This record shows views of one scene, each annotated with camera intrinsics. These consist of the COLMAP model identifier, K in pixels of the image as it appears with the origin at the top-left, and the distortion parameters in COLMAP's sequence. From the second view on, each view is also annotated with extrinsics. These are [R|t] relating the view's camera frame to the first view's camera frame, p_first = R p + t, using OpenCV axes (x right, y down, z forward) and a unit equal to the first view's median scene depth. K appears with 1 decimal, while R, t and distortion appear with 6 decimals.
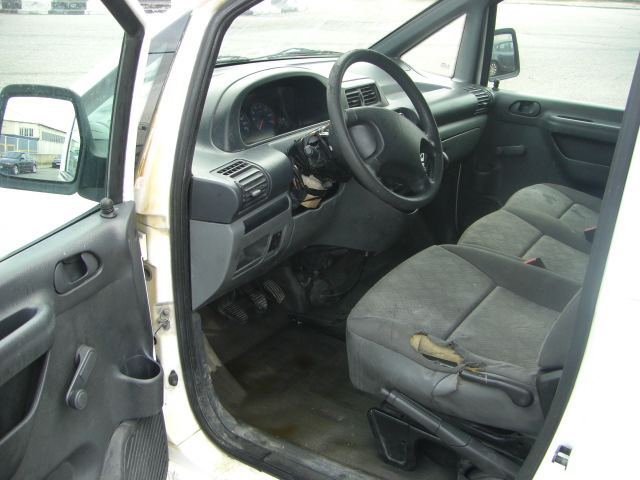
lens RADIAL K [[716.9, 0, 317.2], [0, 716.9, 238.0], [0, 0, 1]] dist [-0.180323, 0.134674]
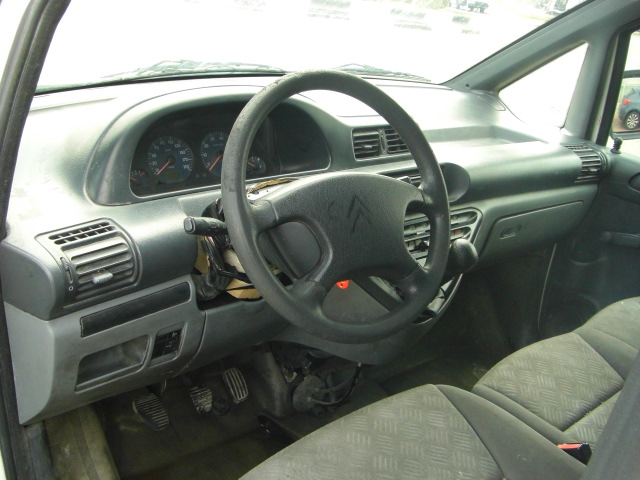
lens RADIAL K [[716.9, 0, 317.2], [0, 716.9, 238.0], [0, 0, 1]] dist [-0.180323, 0.134674]
pose [[0.961590, 0.158947, -0.223786, 0.186650], [-0.163420, 0.986556, -0.001486, -0.102724], [0.220541, 0.038000, 0.974637, 0.342144]]
